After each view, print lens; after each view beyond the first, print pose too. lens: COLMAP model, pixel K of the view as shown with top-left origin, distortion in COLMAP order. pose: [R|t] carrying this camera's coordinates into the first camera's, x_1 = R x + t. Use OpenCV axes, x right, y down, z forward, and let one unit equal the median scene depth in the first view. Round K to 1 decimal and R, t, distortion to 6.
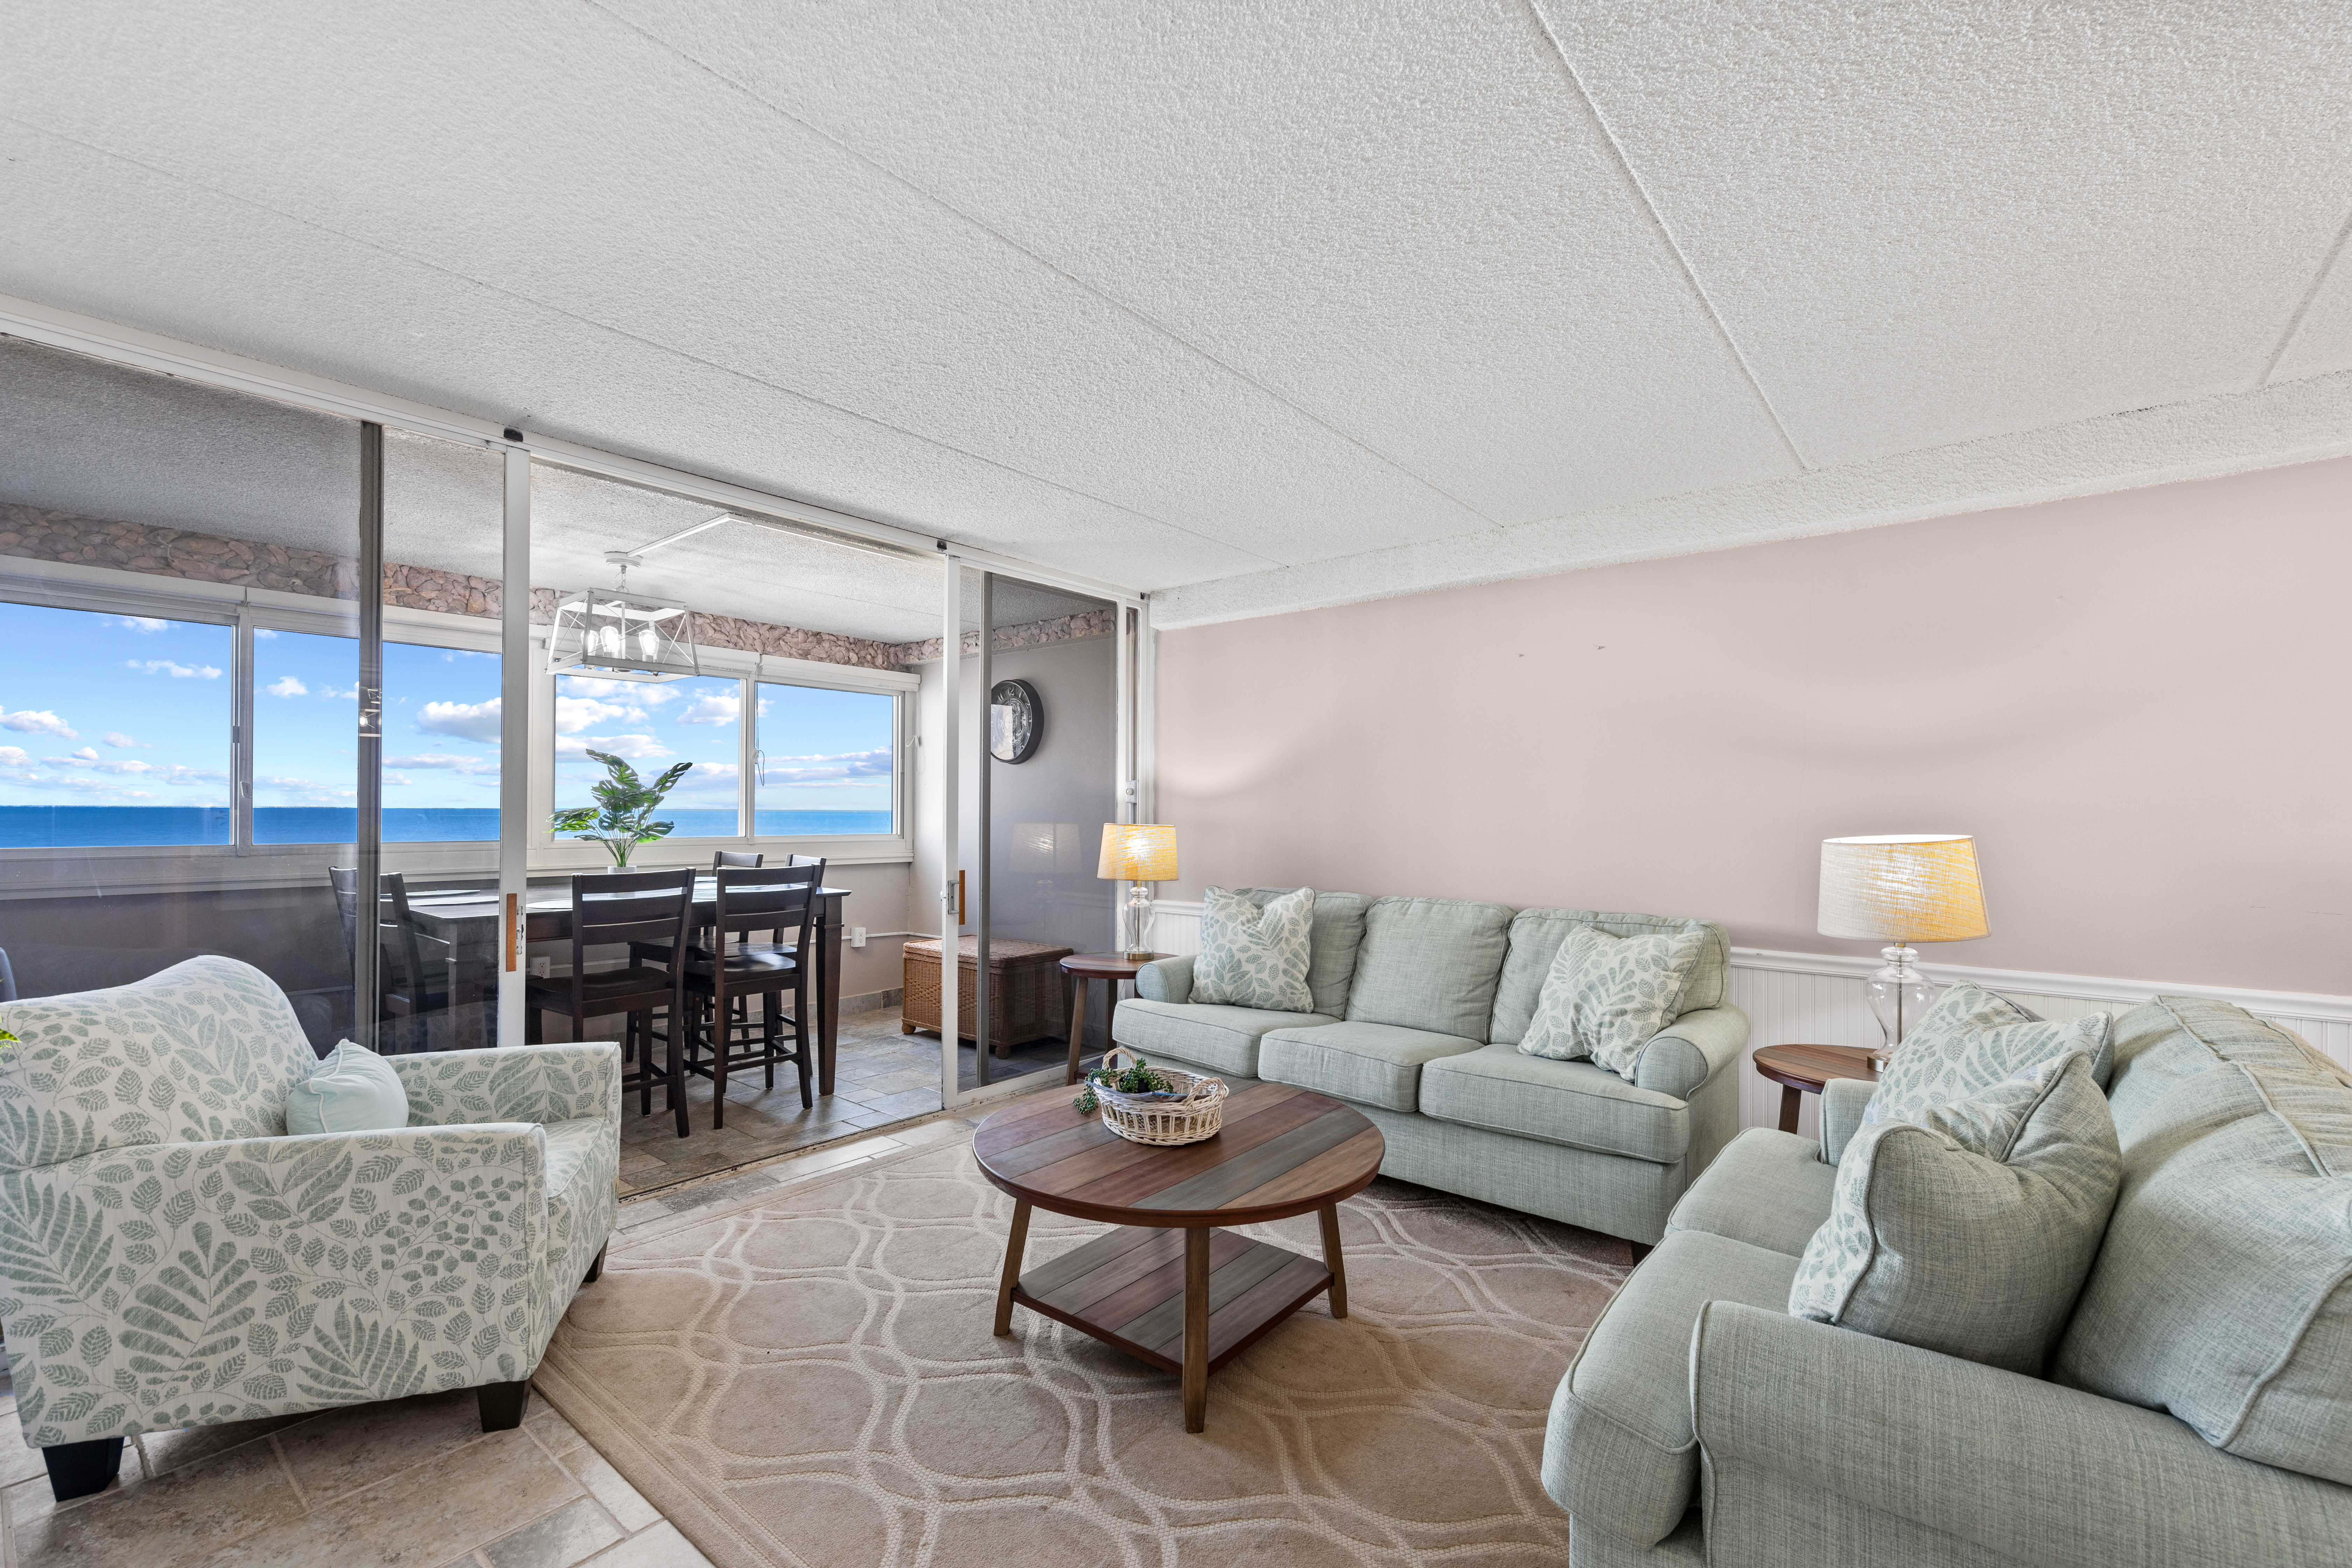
lens RADIAL K [[991.3, 0, 1188.8], [0, 991.3, 810.3], [0, 0, 1]] dist [-0.000021, 0.000513]
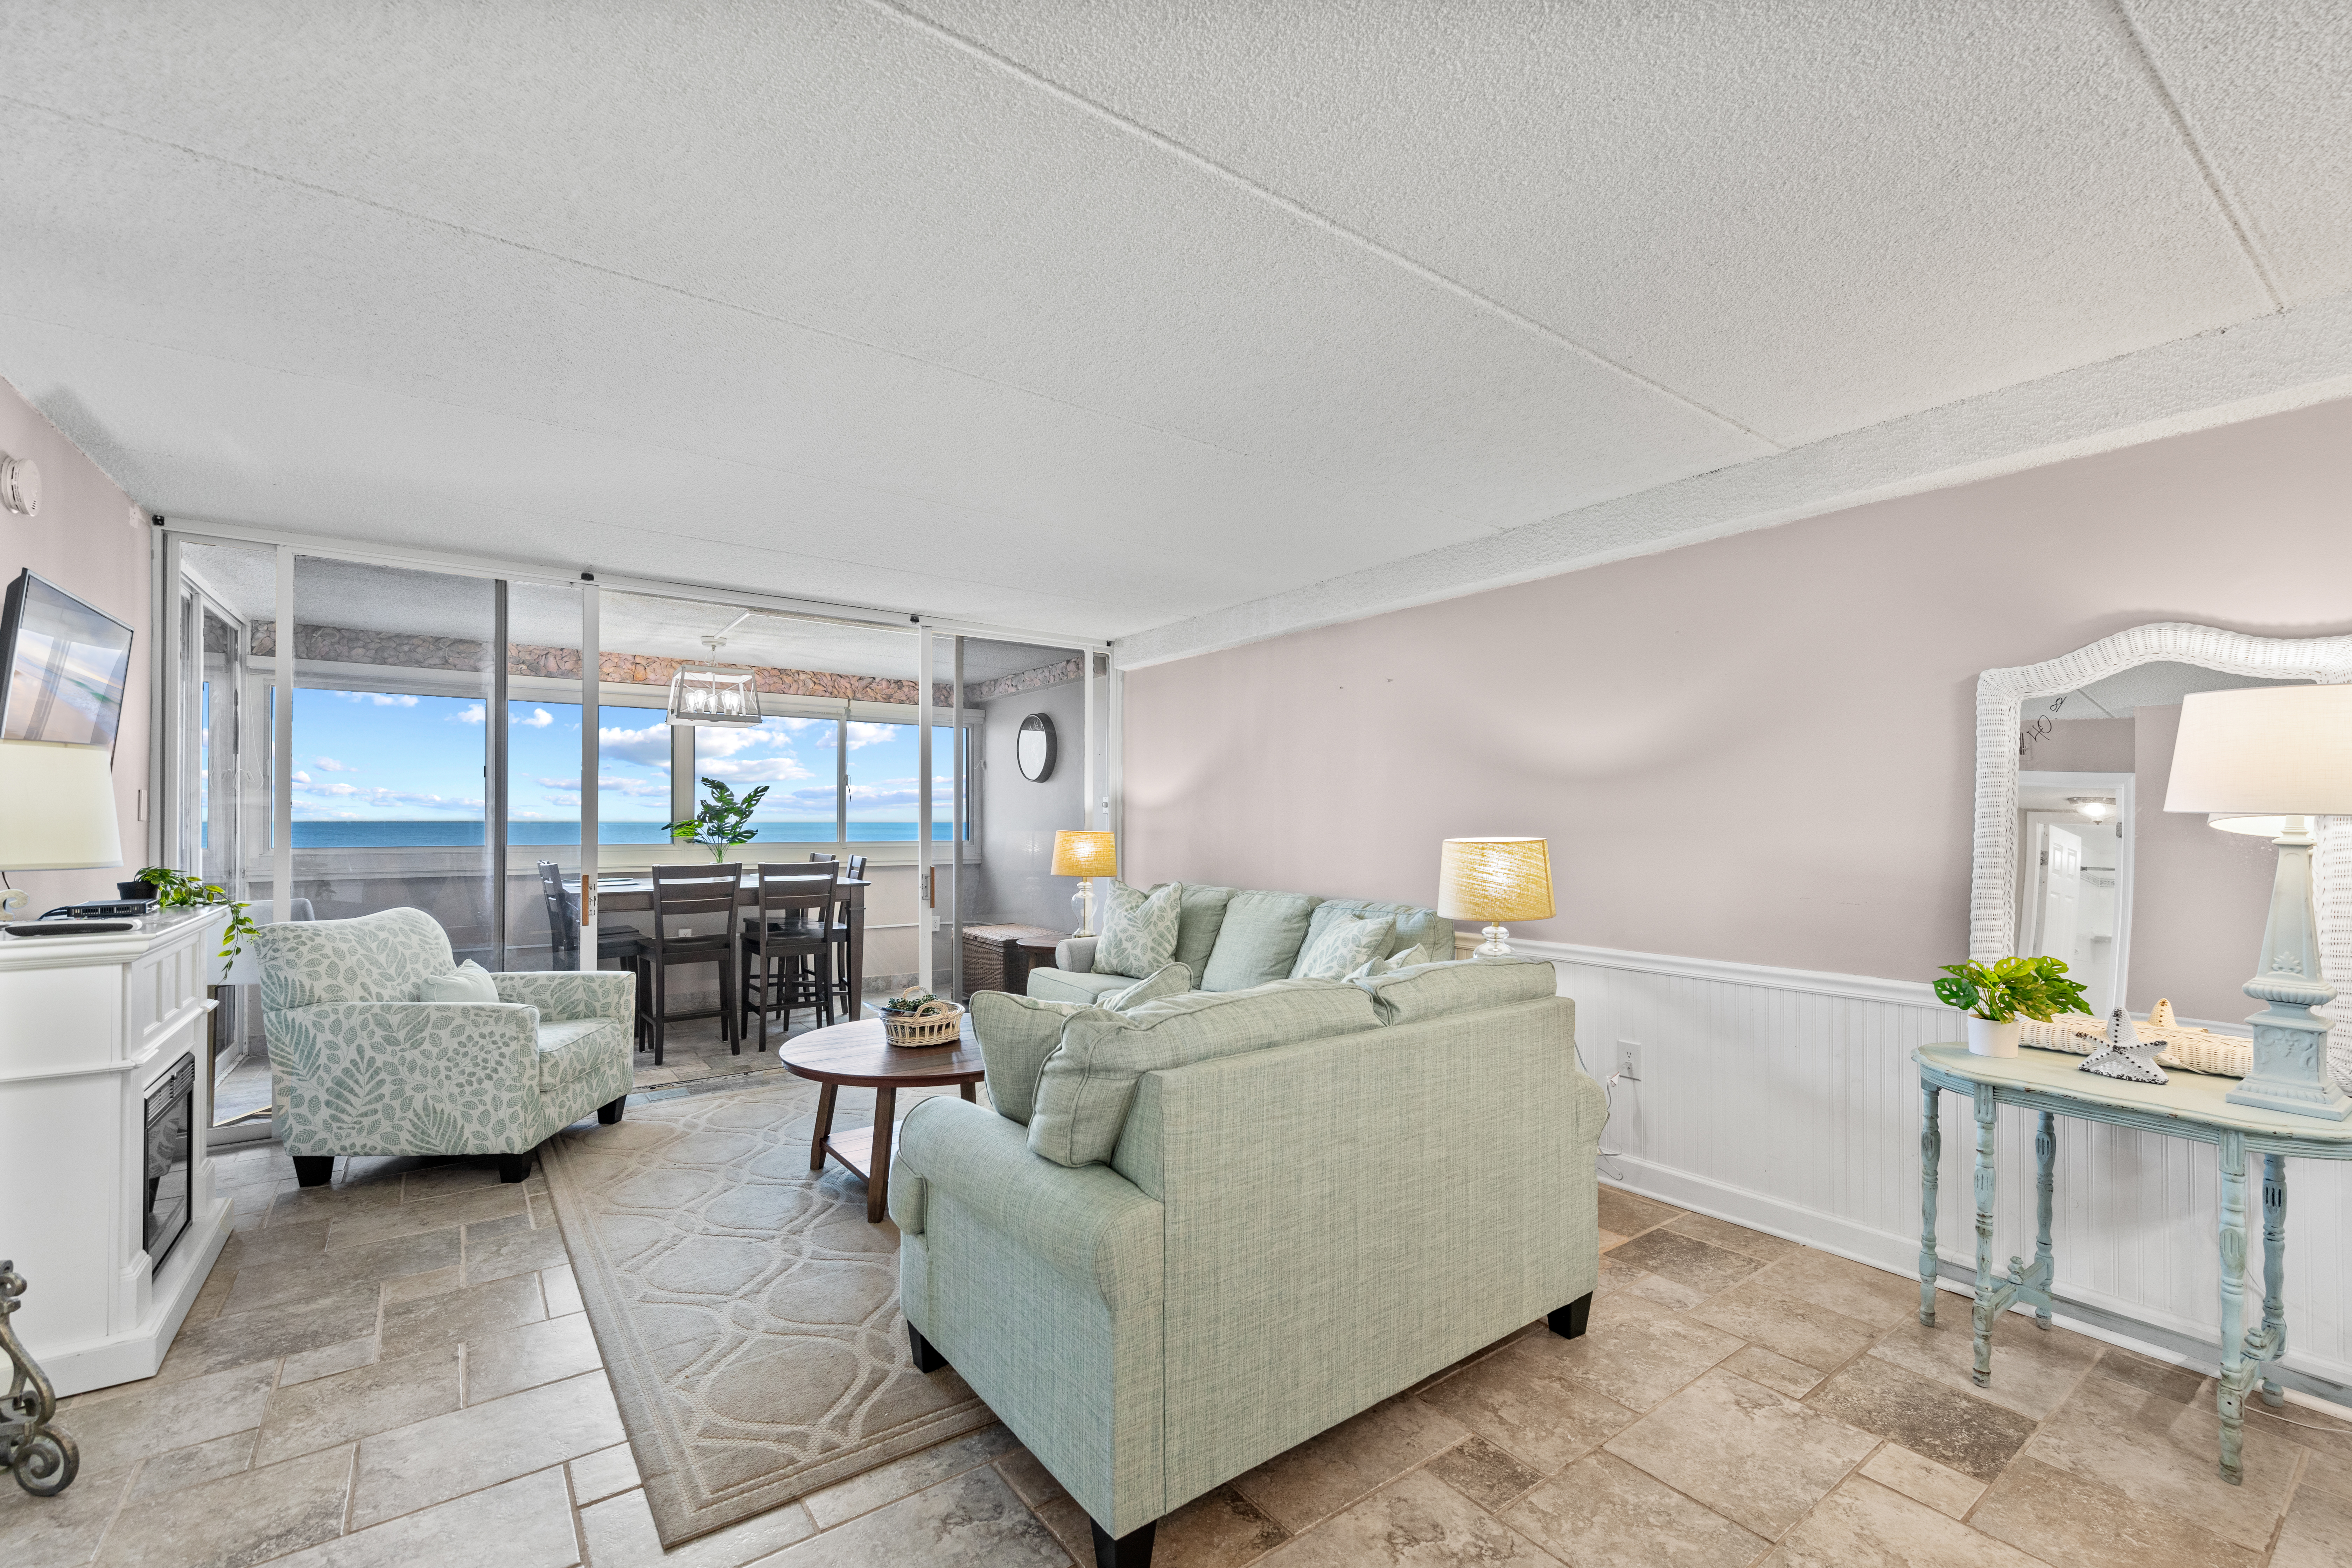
lens RADIAL K [[986.1, 0, 1193.0], [0, 986.1, 820.7], [0, 0, 1]] dist [0.001236, 0.000032]
pose [[0.969596, -0.004531, -0.244670, 0.656596], [0.004110, 0.999989, -0.002229, 0.007005], [0.244677, 0.001156, 0.969604, -0.275017]]
